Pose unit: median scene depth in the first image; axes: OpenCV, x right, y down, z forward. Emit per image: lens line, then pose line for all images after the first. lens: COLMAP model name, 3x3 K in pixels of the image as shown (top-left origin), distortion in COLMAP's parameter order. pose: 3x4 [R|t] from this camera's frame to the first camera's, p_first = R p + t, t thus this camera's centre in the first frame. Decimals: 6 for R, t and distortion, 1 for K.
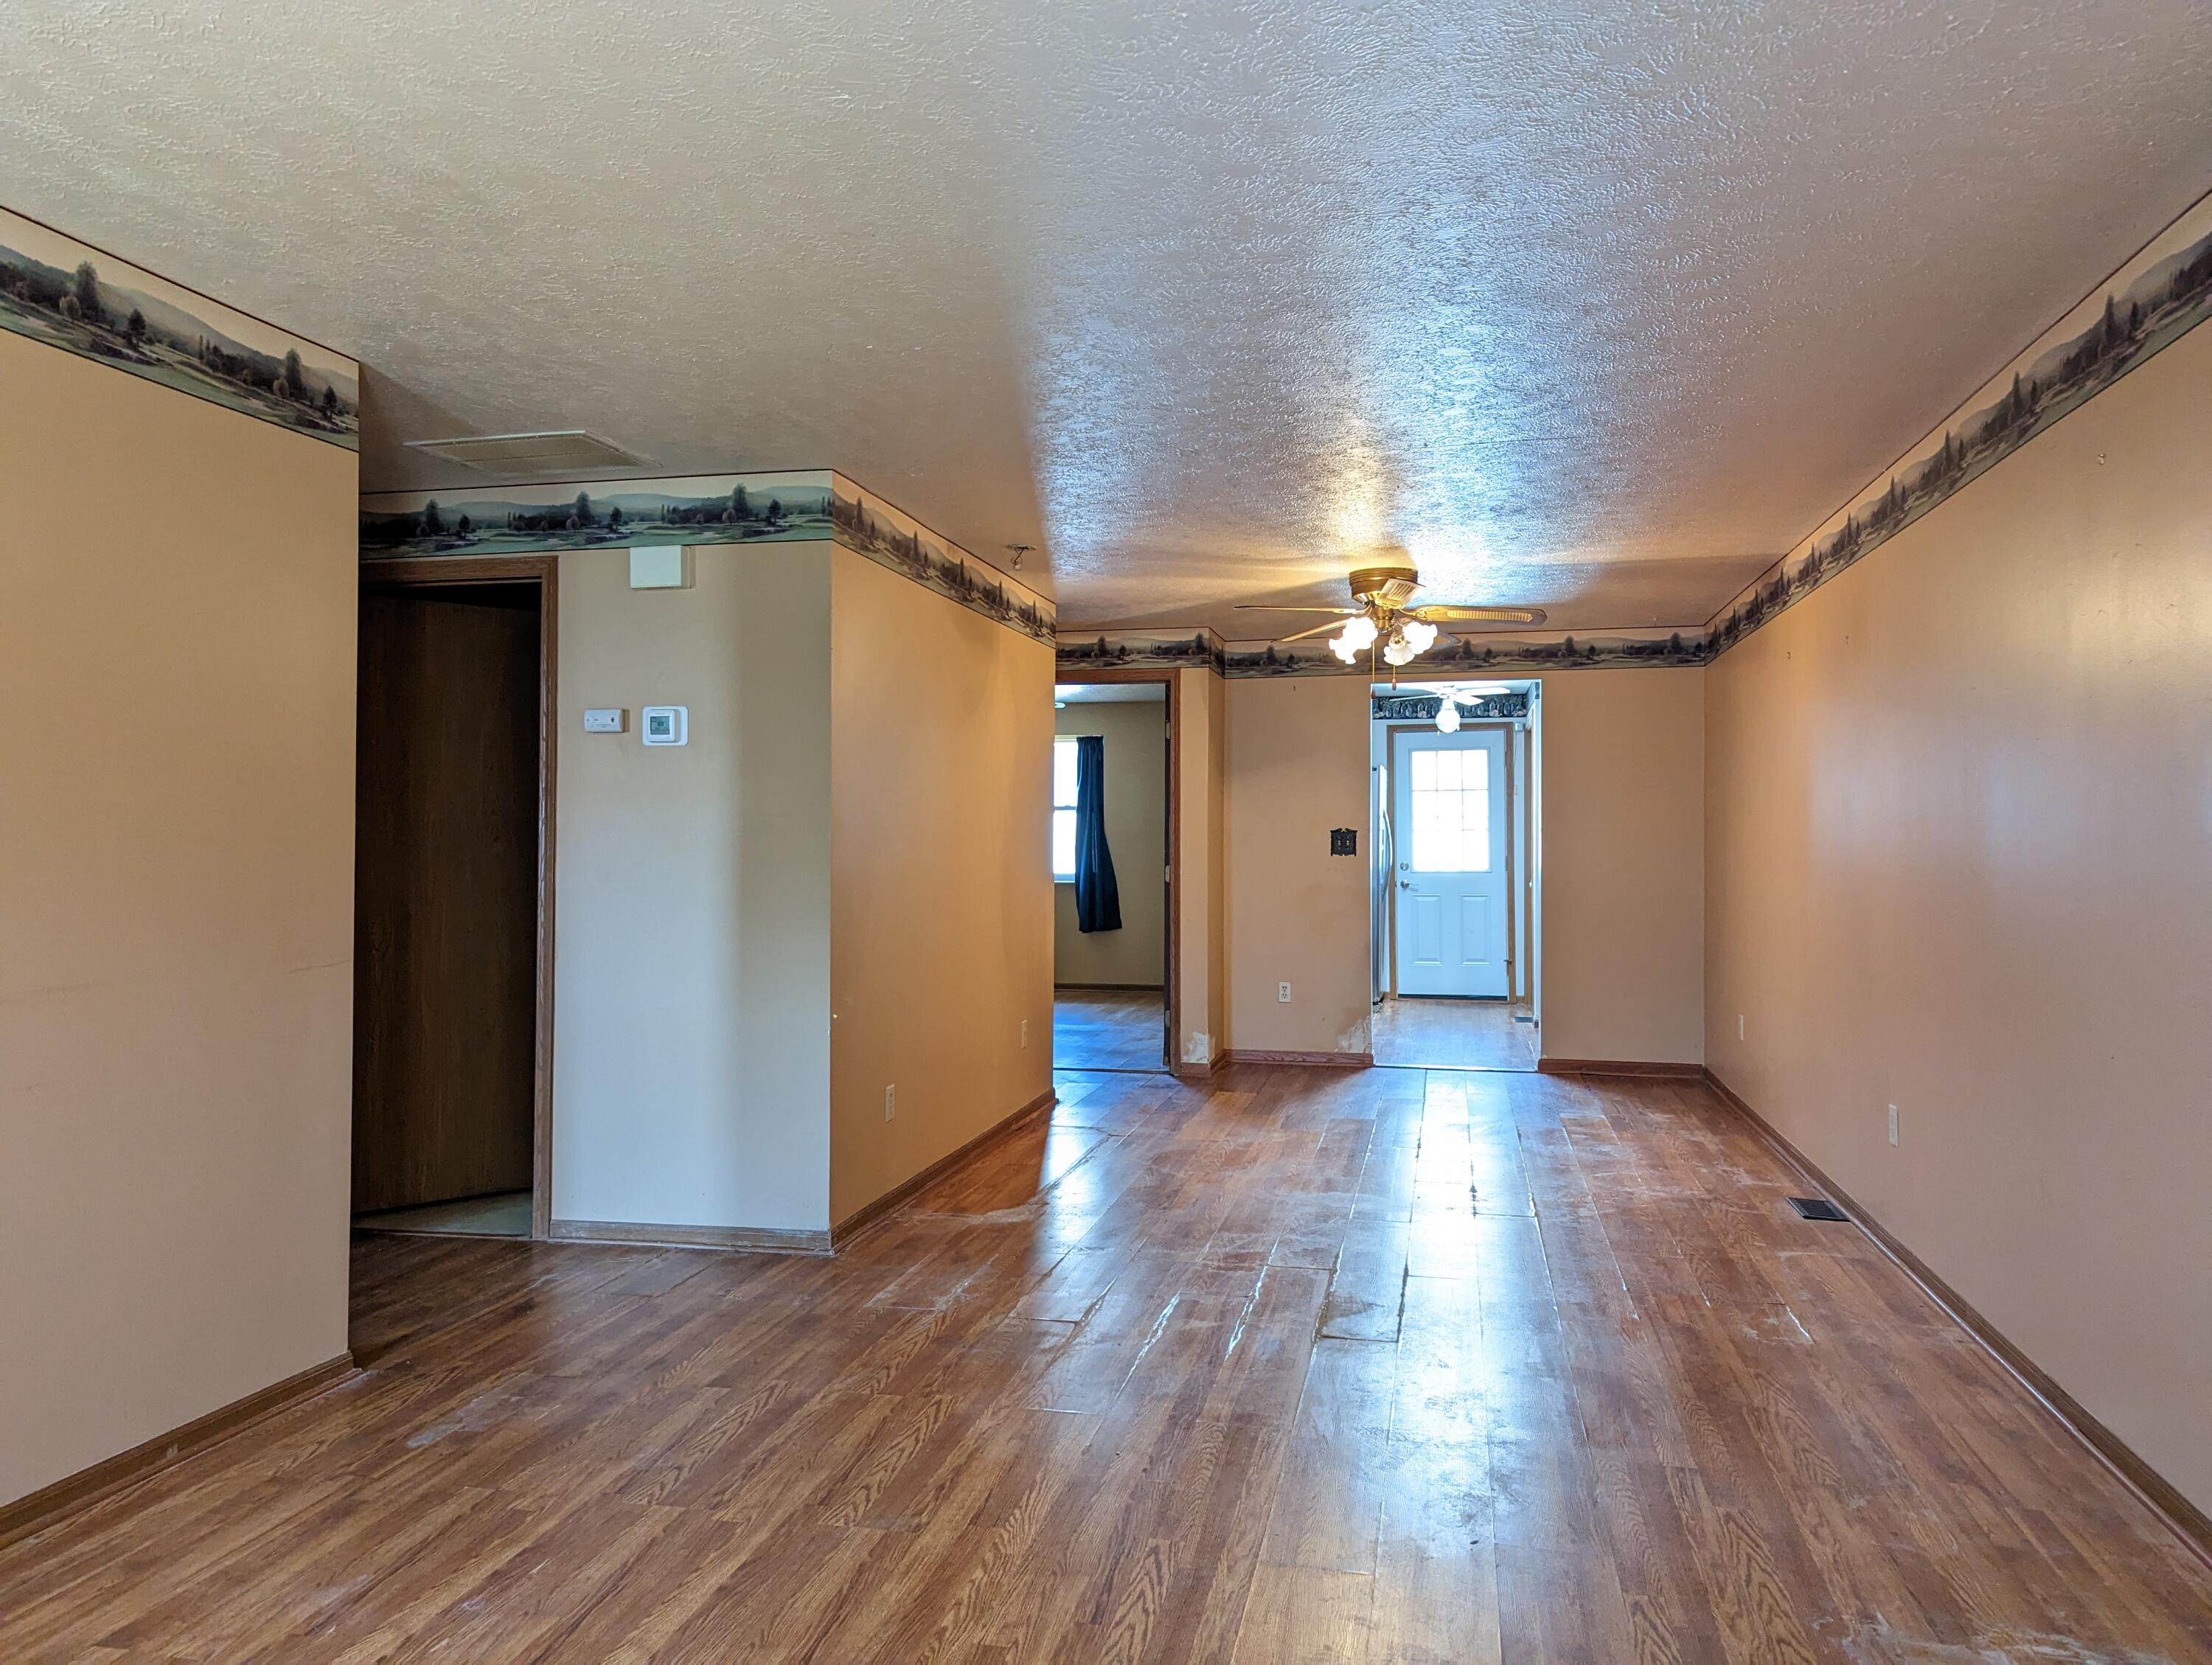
lens RADIAL K [[1544.7, 0, 1104.3], [0, 1544.7, 831.8], [0, 0, 1]] dist [0.045439, -0.039328]
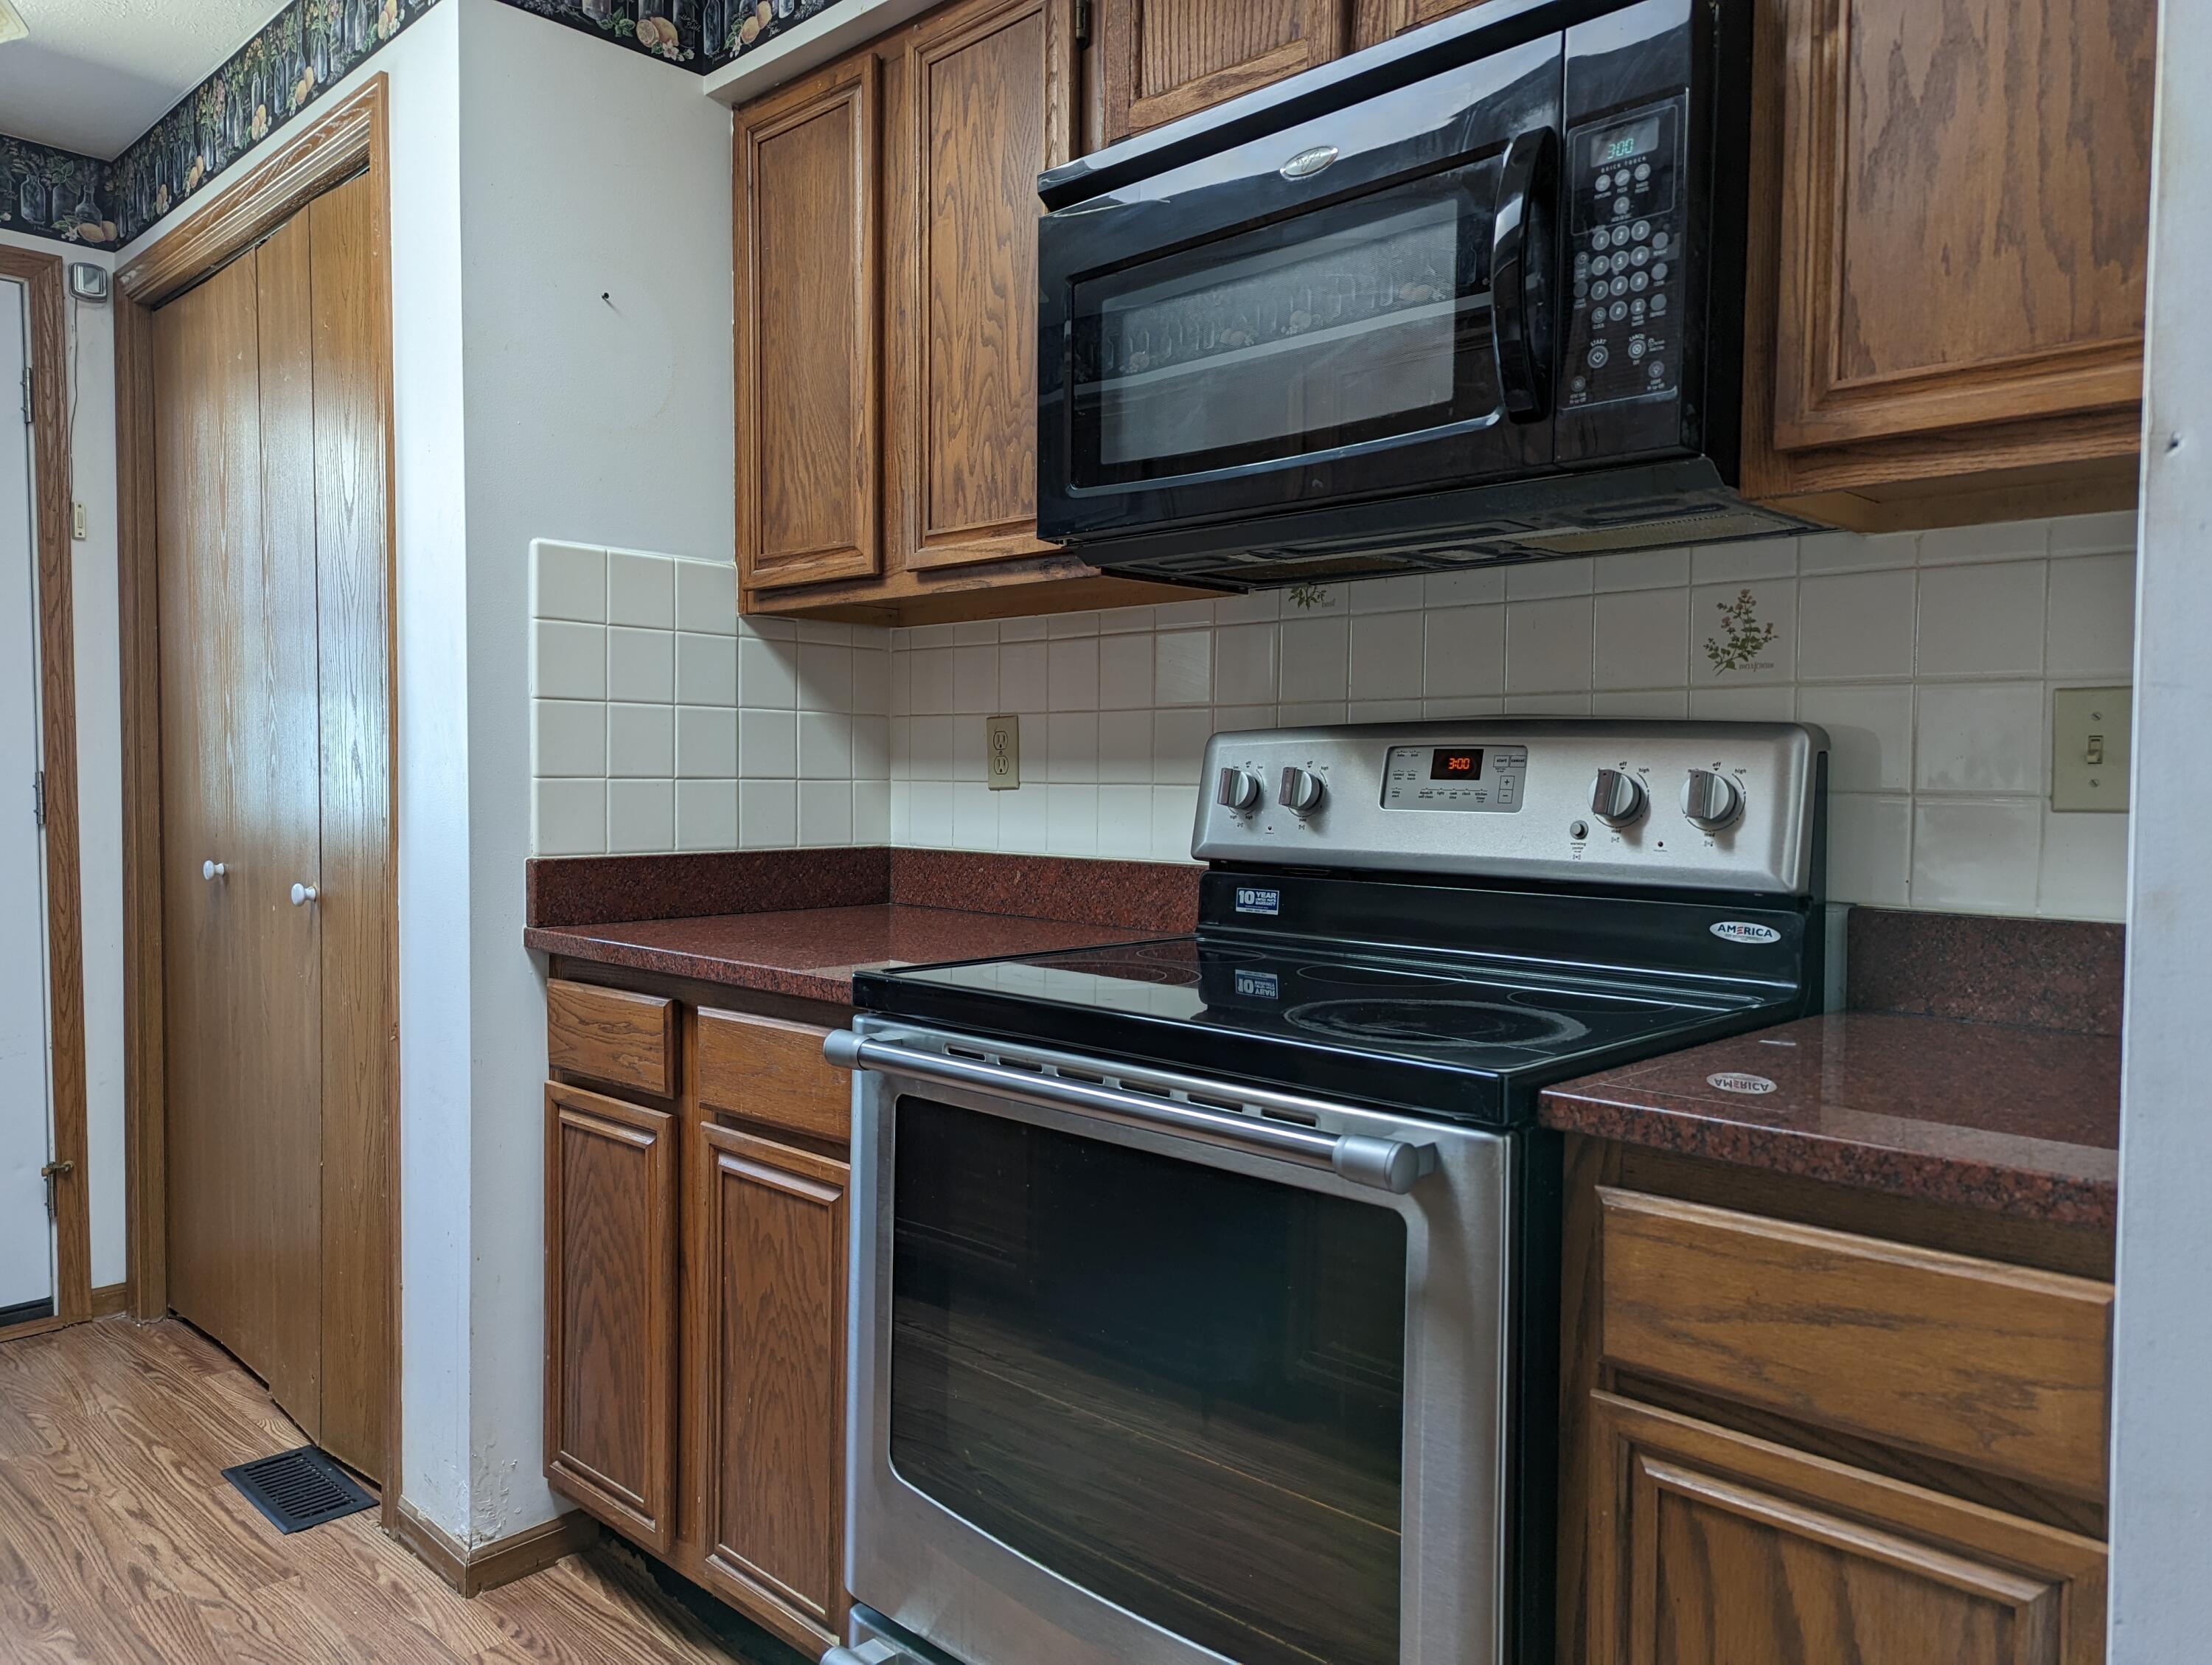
lens RADIAL K [[1544.7, 0, 1106.3], [0, 1544.7, 833.5], [0, 0, 1]] dist [0.045439, -0.039328]
pose [[0.517056, -0.031510, 0.855371, 0.126203], [-0.010832, 0.999001, 0.043350, 0.012495], [-0.855883, -0.031680, 0.516199, 0.709970]]
